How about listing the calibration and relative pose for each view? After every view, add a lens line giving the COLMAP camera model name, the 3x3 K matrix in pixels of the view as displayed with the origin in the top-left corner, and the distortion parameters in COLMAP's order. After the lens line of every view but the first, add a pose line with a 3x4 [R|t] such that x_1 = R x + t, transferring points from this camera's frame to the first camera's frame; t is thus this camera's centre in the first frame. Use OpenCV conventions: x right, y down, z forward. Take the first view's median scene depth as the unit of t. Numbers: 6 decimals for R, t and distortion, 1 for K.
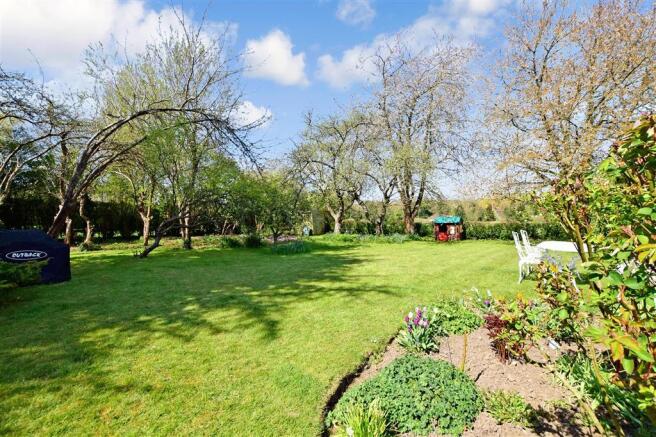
lens RADIAL K [[297.9, 0, 328.0], [0, 297.9, 216.0], [0, 0, 1]] dist [0.000122, 0.000021]
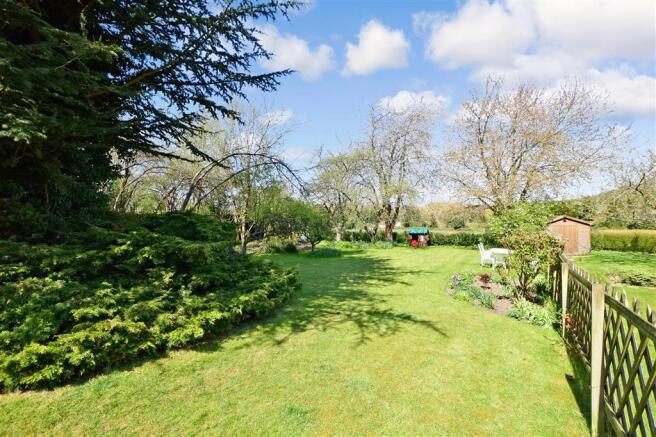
lens RADIAL K [[297.9, 0, 331.3], [0, 297.9, 216.7], [0, 0, 1]] dist [0.000122, 0.000021]
pose [[0.982191, 0.013047, 0.187430, -0.242199], [-0.011442, 0.999888, -0.009645, -0.034223], [-0.187535, 0.007329, 0.982231, -0.253467]]
